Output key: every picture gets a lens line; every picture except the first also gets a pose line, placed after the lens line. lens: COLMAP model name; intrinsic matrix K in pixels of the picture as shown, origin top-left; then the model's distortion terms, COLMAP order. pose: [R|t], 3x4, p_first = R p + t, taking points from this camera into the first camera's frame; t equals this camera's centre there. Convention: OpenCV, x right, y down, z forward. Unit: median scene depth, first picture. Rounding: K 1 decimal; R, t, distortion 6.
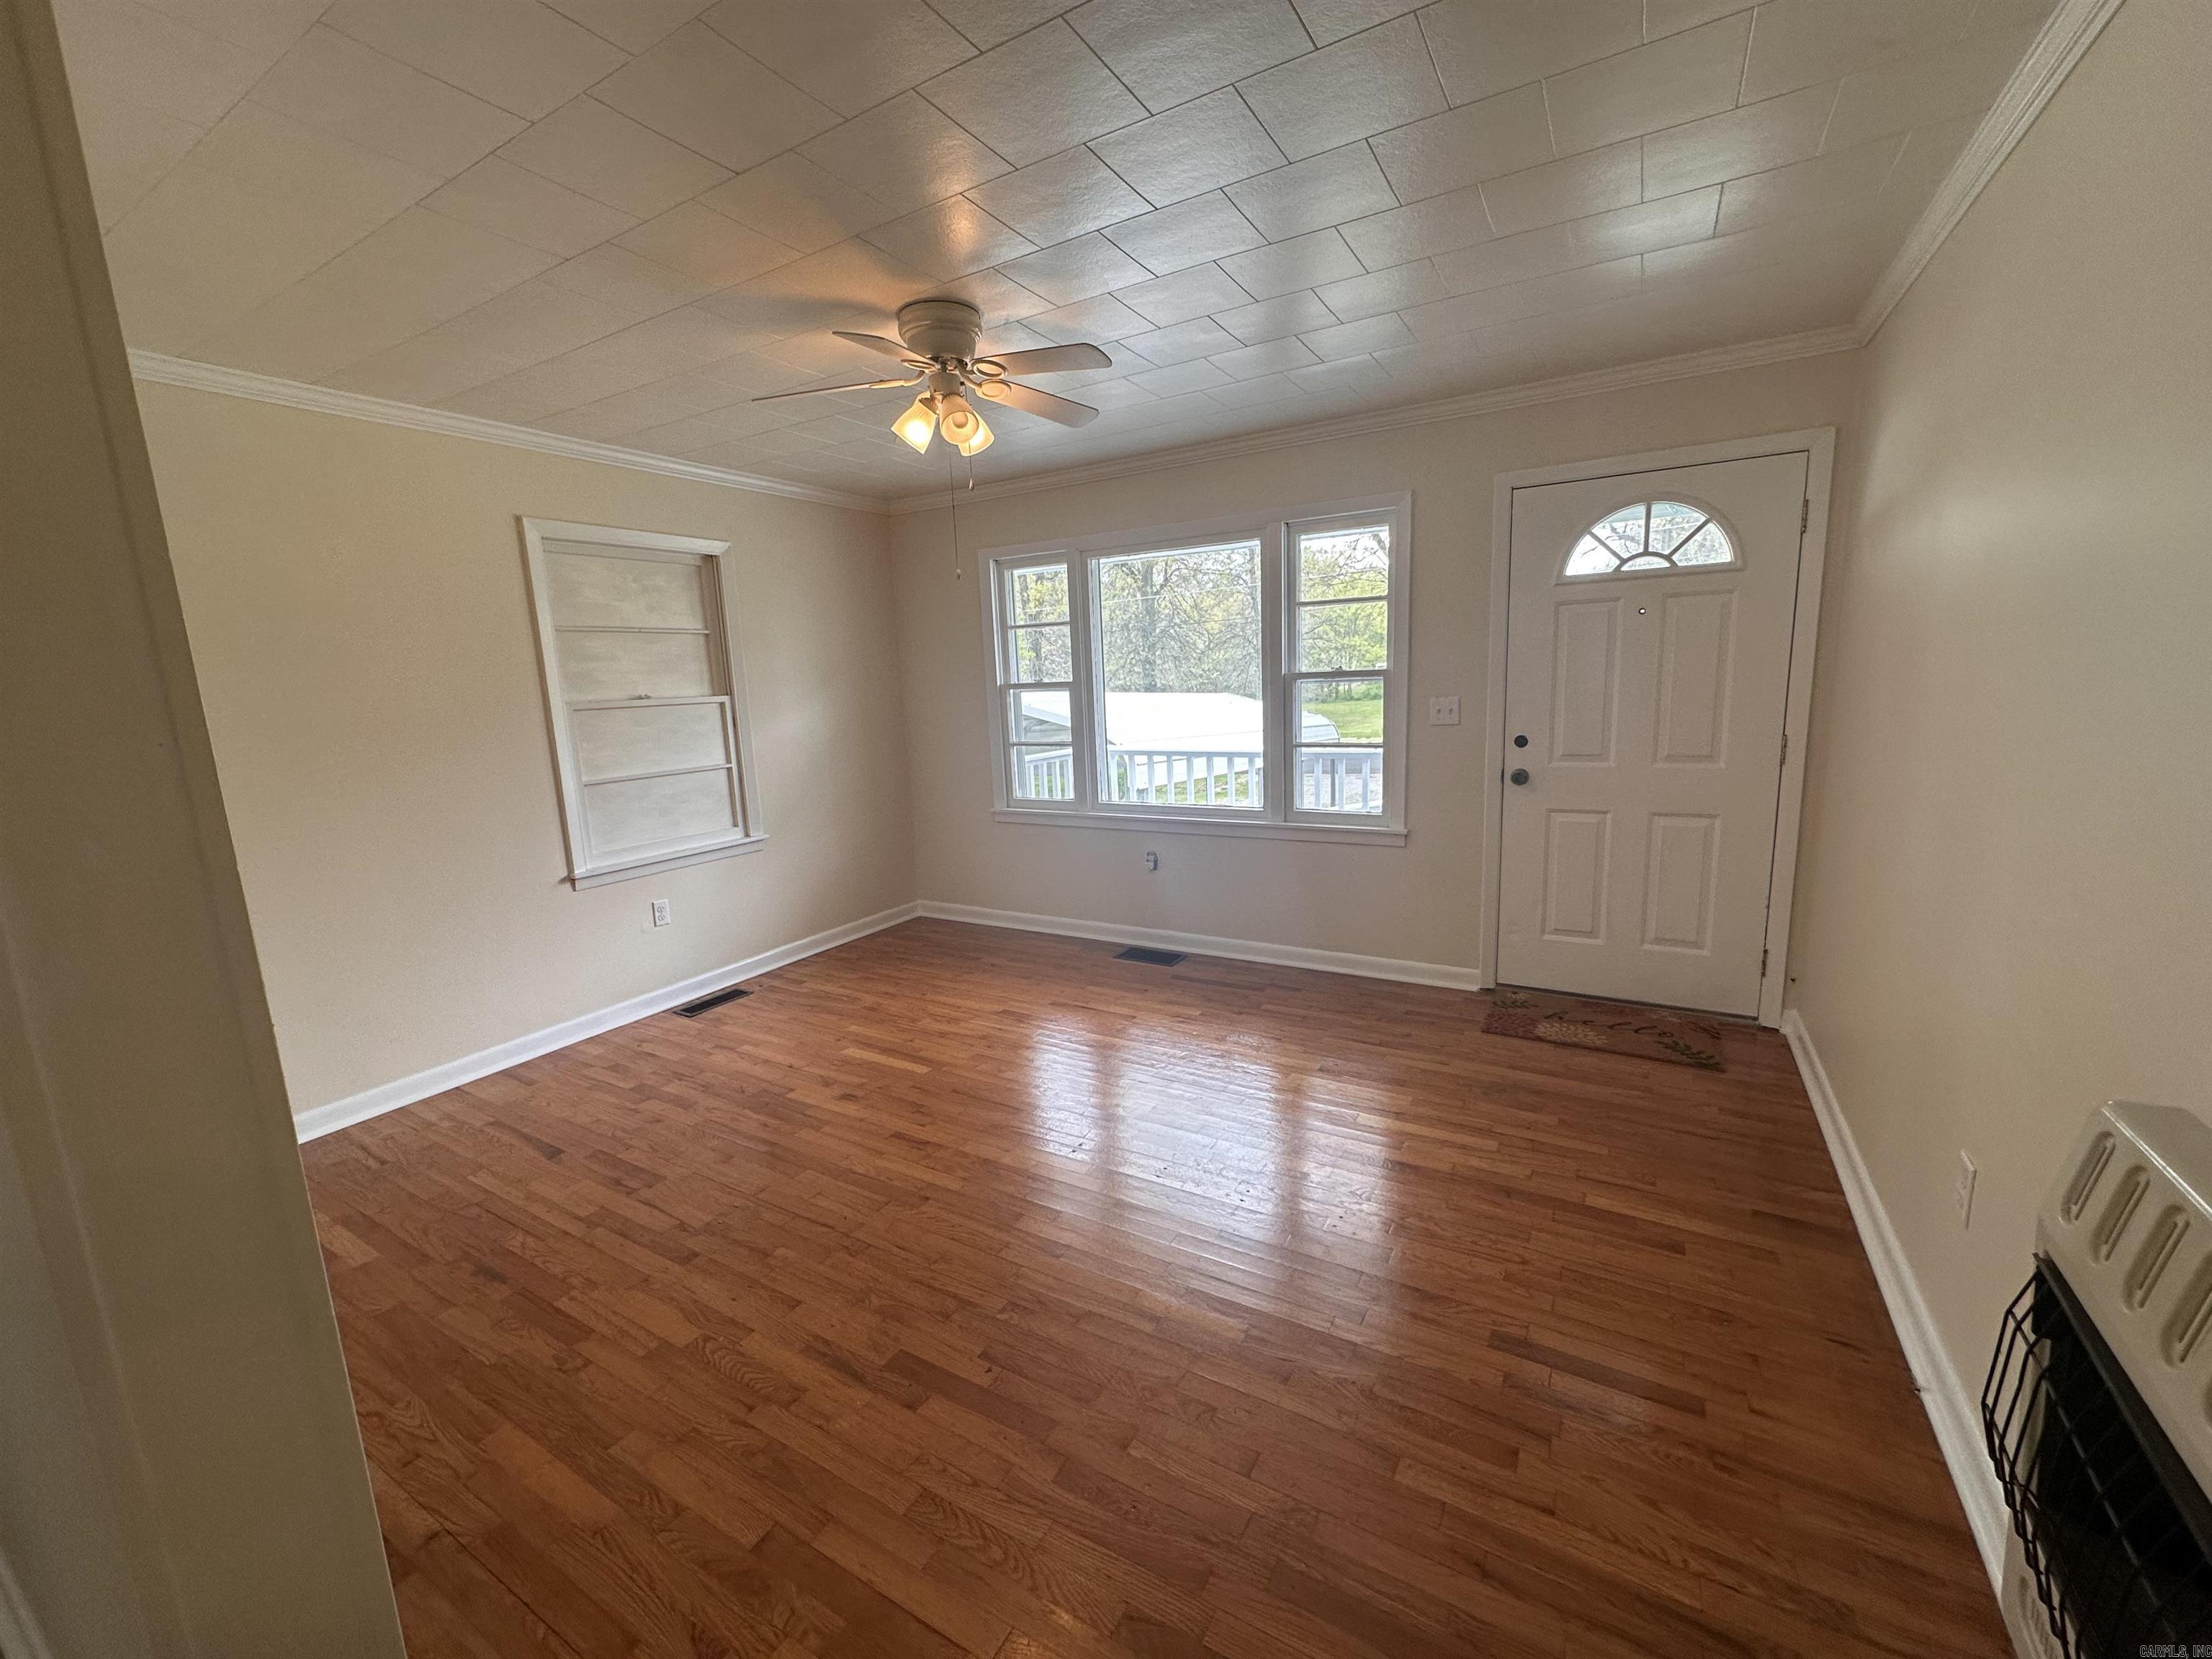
lens RADIAL K [[882.5, 0, 1106.0], [0, 882.5, 829.5], [0, 0, 1]] dist [-0.000453, -0.000008]
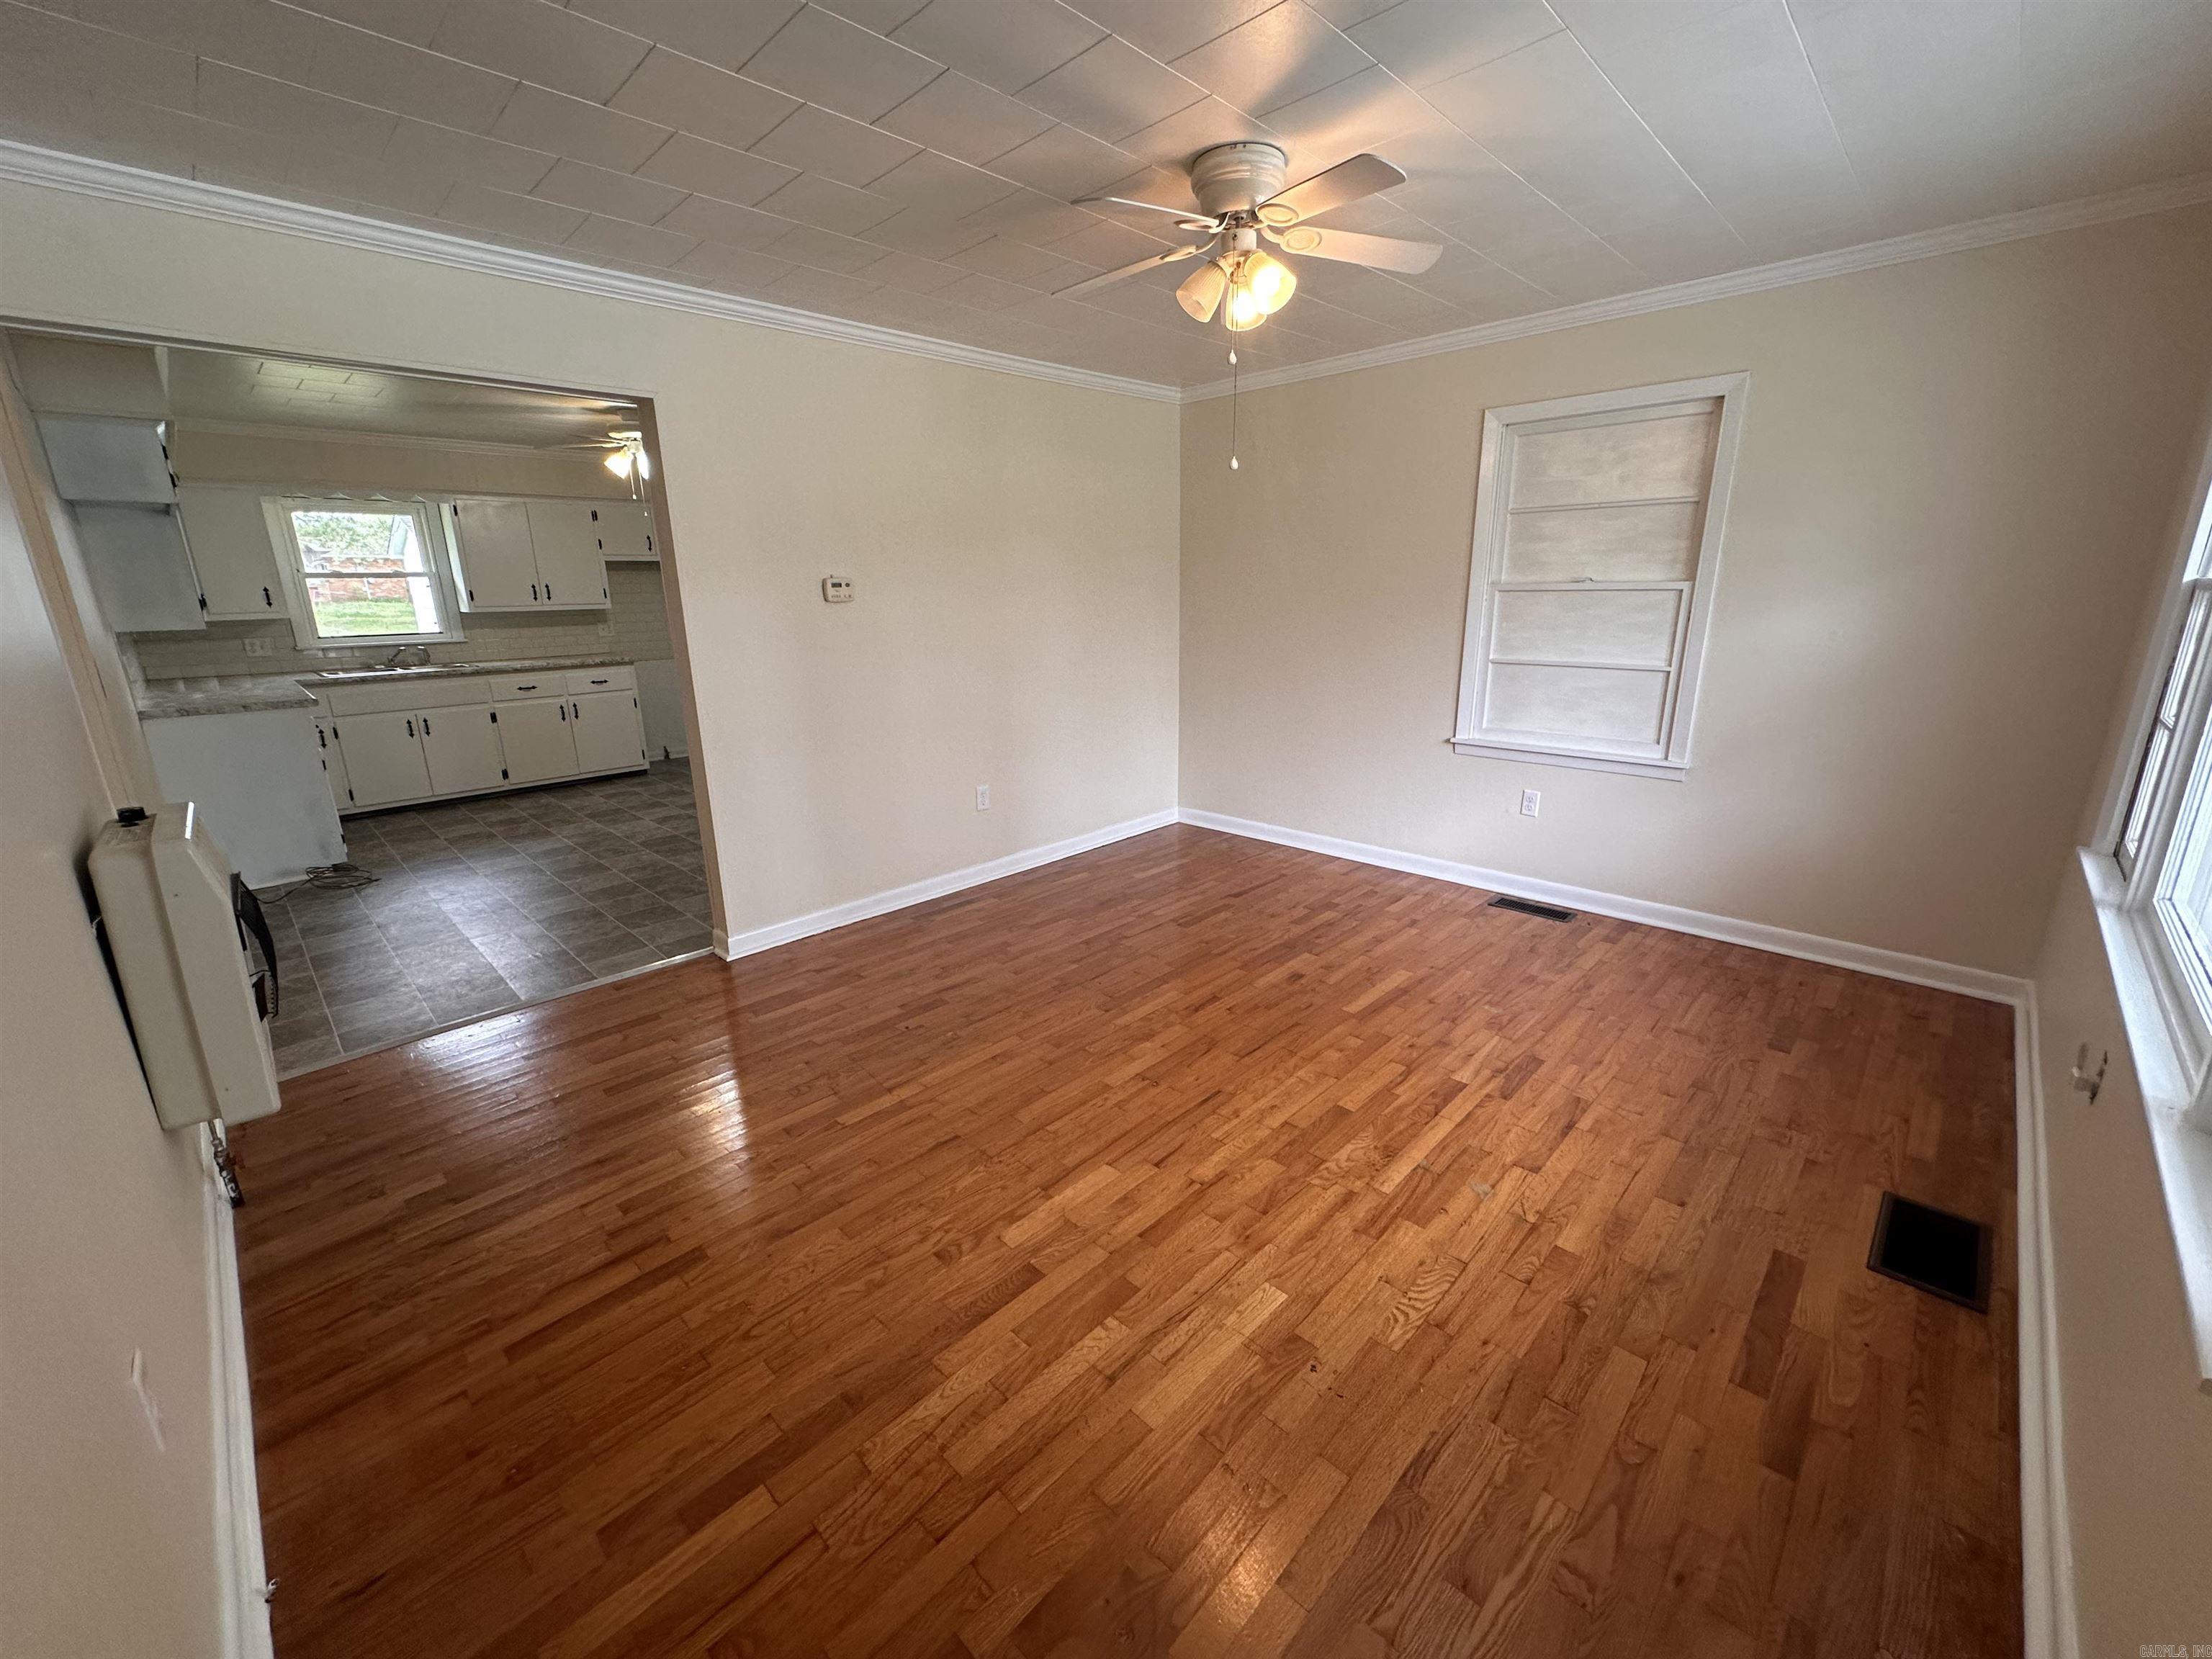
lens RADIAL K [[882.2, 0, 1106.0], [0, 882.2, 829.5], [0, 0, 1]] dist [0.000239, 0.000152]
pose [[-0.238047, 0.303352, -0.922665, 0.578453], [-0.142626, 0.928757, 0.342152, -0.161778], [0.960724, 0.213044, -0.177822, 0.781157]]
